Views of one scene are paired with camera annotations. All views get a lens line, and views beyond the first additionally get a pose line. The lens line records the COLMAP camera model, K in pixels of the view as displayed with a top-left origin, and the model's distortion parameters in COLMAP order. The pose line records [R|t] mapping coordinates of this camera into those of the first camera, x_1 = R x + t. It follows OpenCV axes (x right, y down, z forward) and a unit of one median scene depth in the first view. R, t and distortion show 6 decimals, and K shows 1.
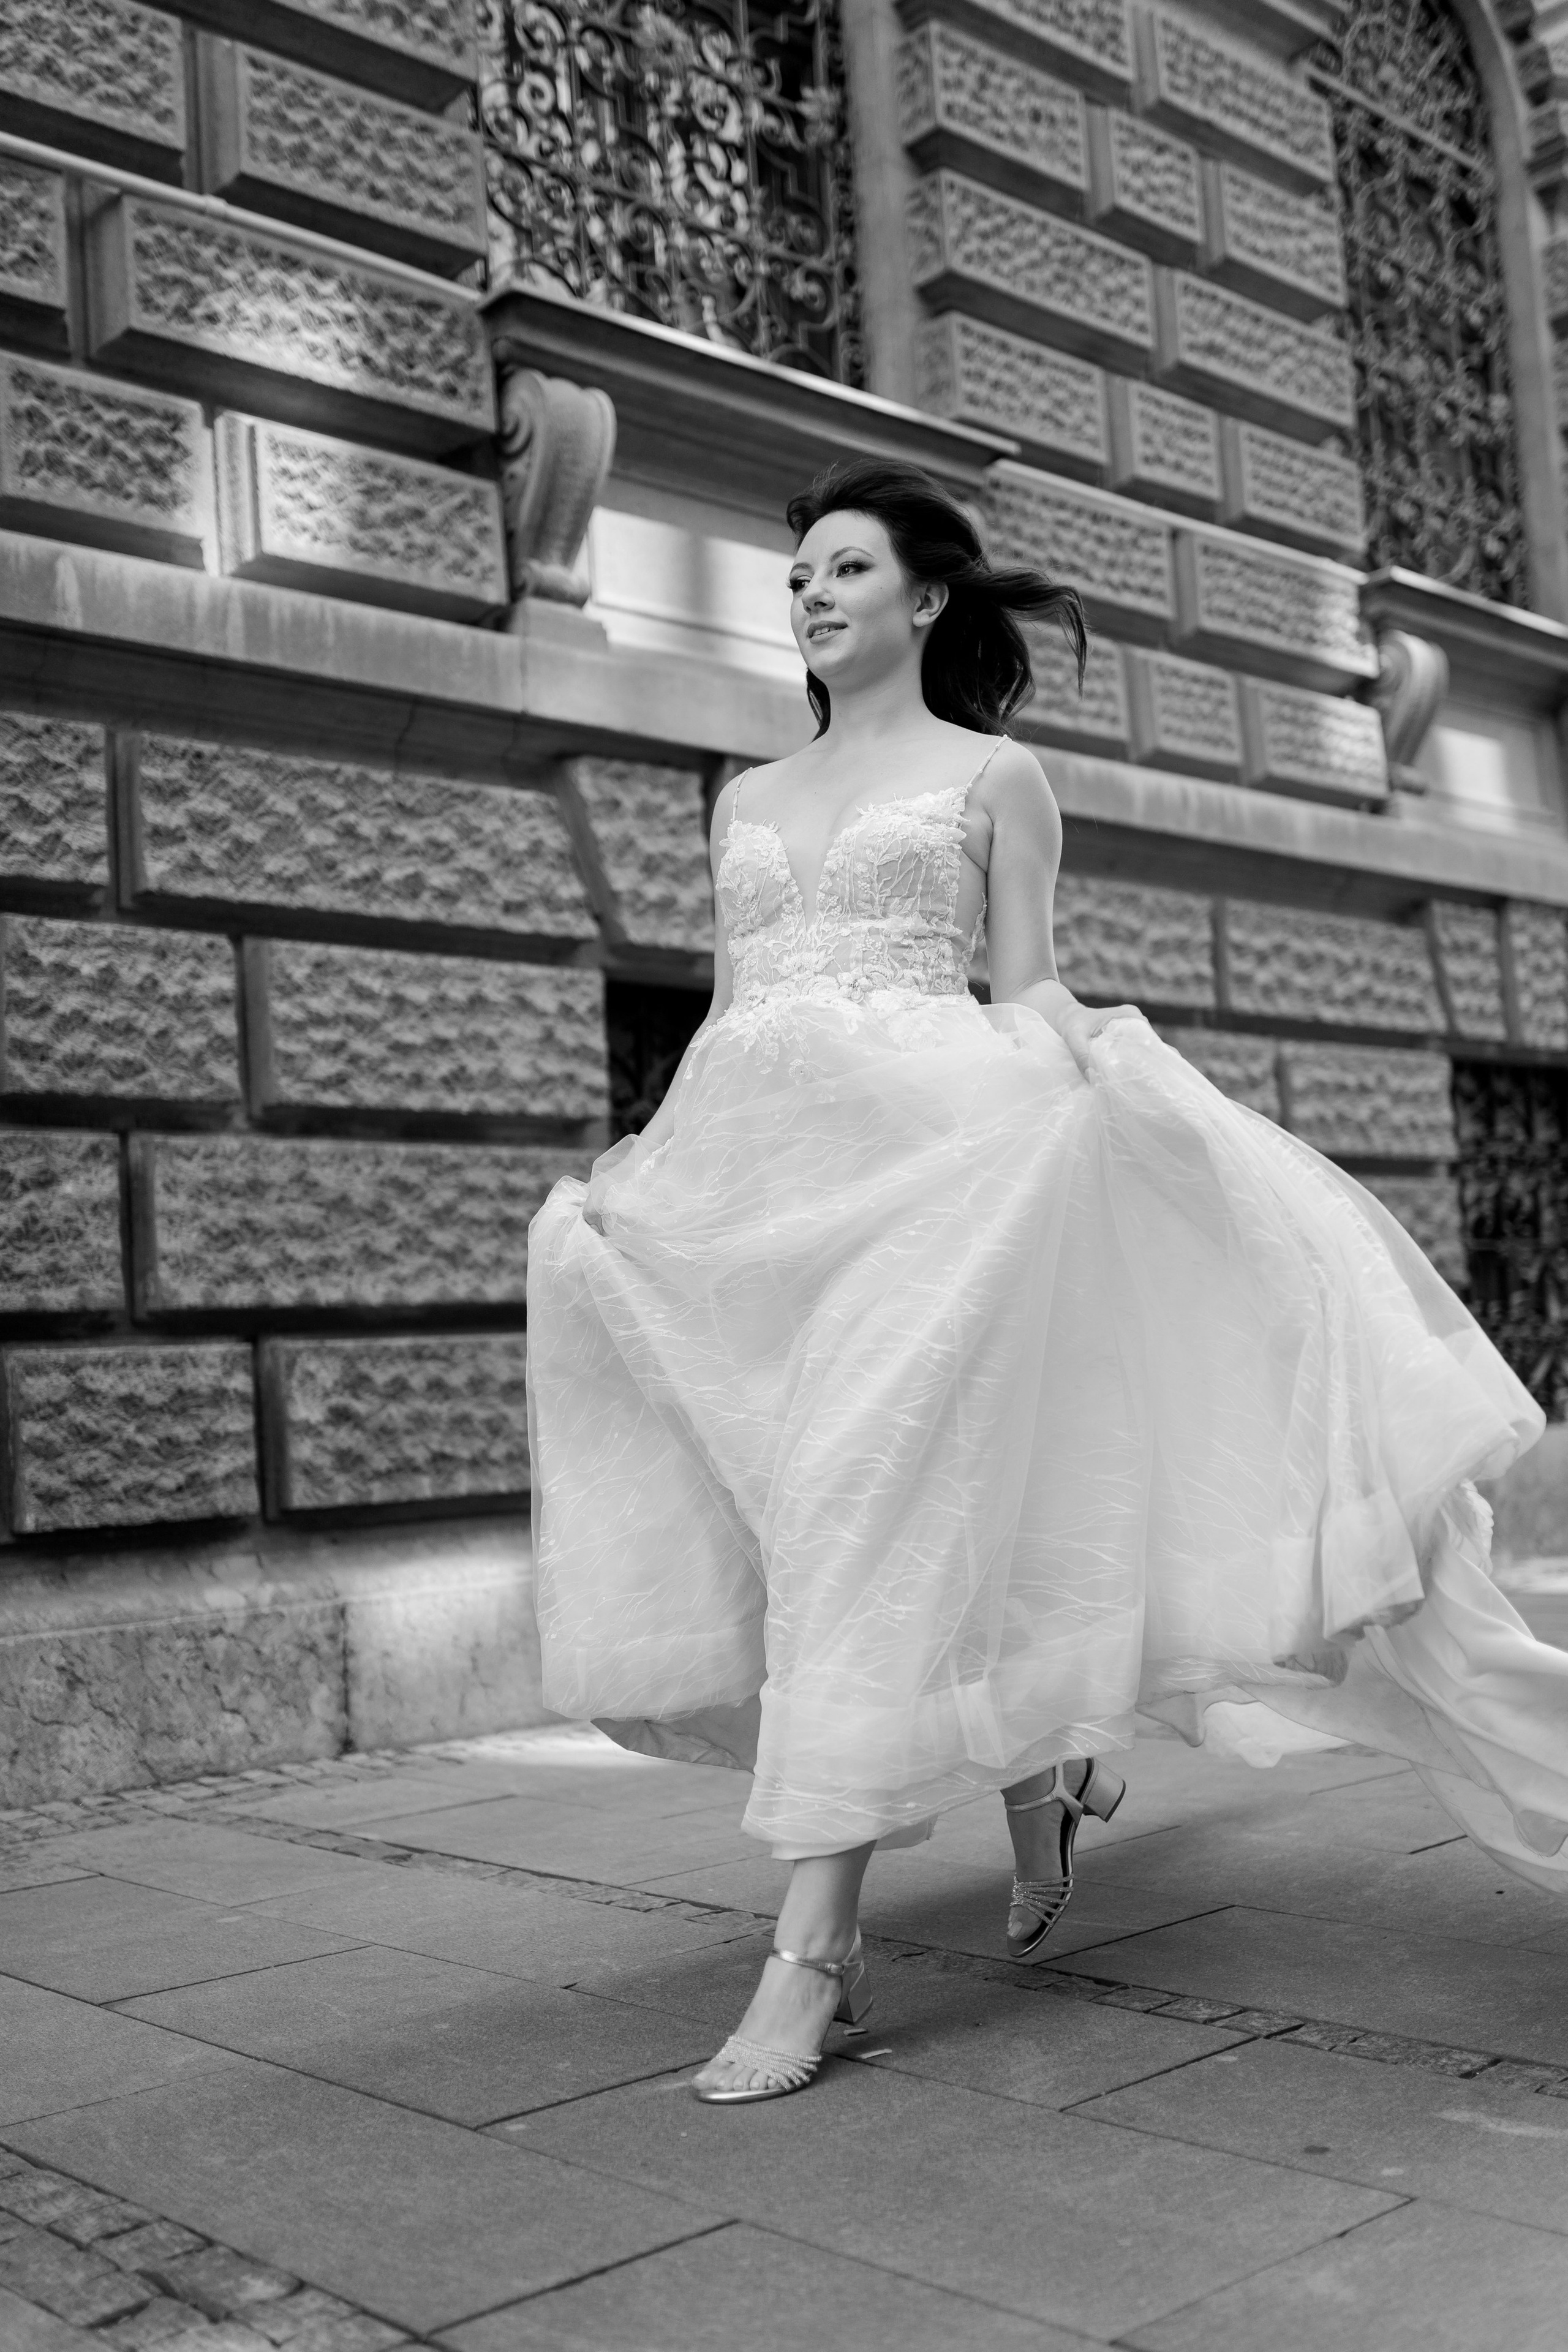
lens RADIAL K [[2478.6, 0, 784.0], [0, 2478.6, 1176.0], [0, 0, 1]] dist [0.010301, -0.014272]
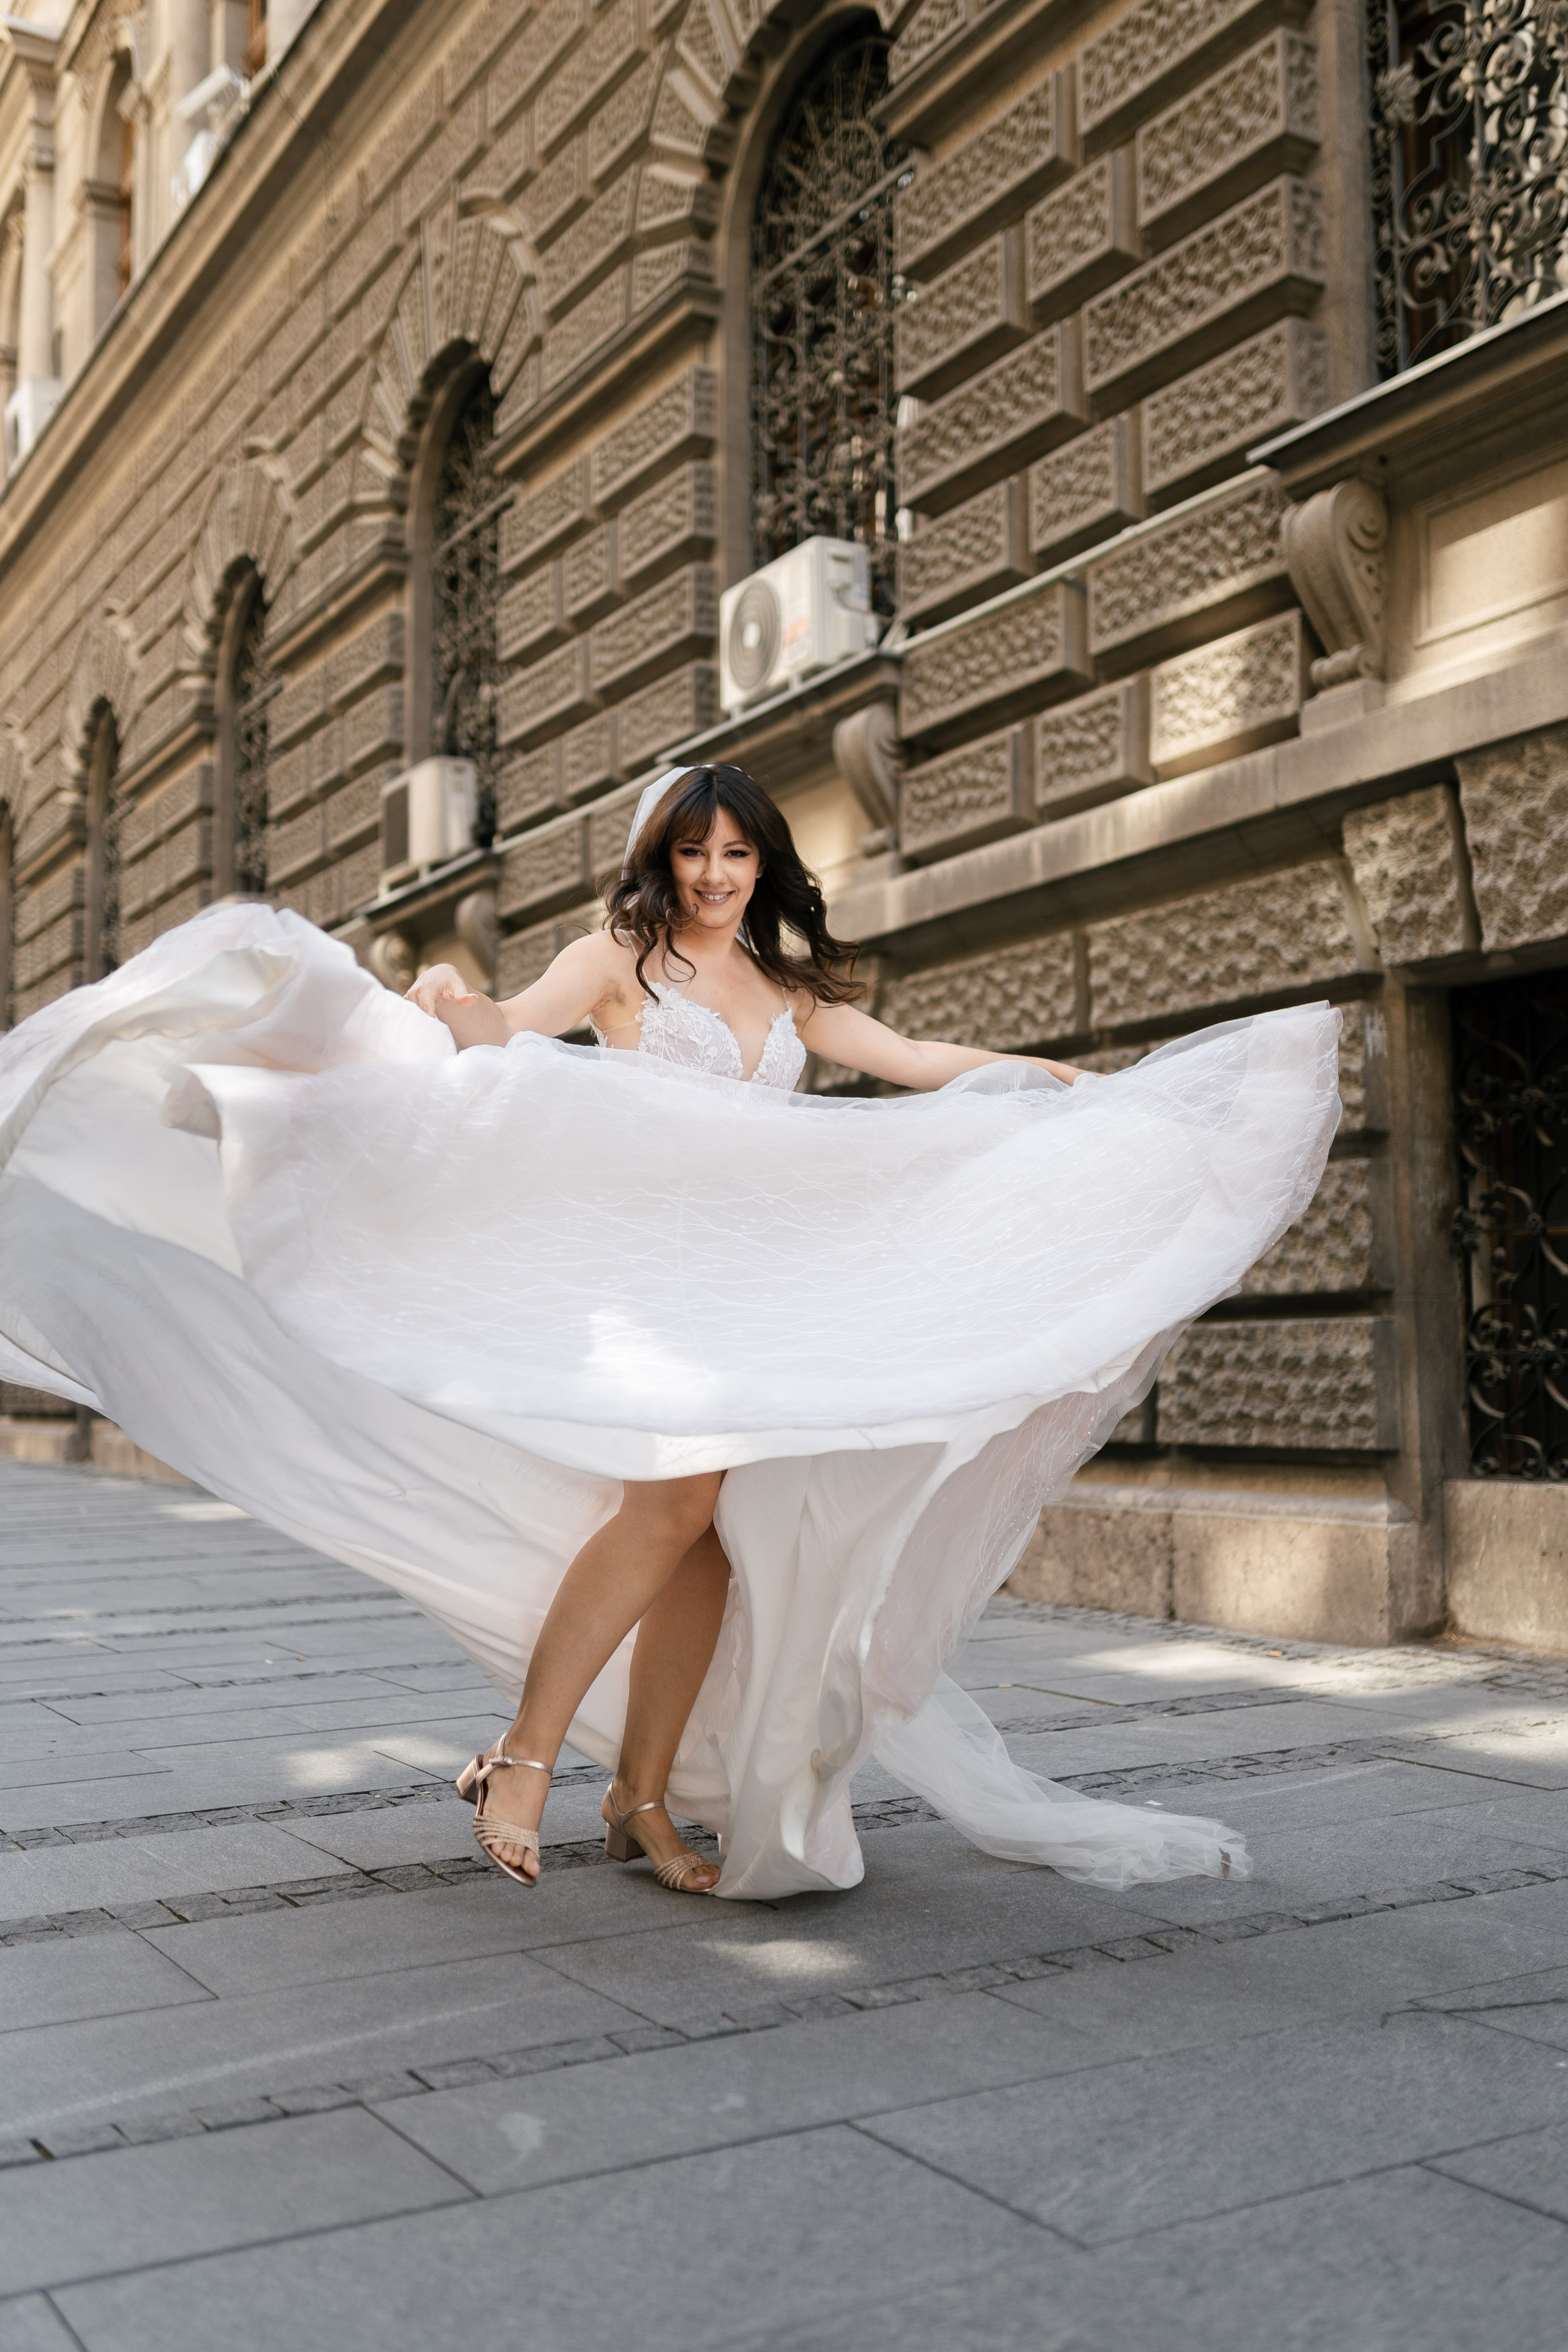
lens RADIAL K [[2273.8, 0, 784.0], [0, 2273.8, 1176.0], [0, 0, 1]] dist [0.009378, 0.001821]
pose [[-0.211853, -0.028530, -0.976885, 1.104133], [0.108341, 0.992727, -0.052488, 0.025998], [0.971278, -0.116957, -0.207221, 1.048206]]
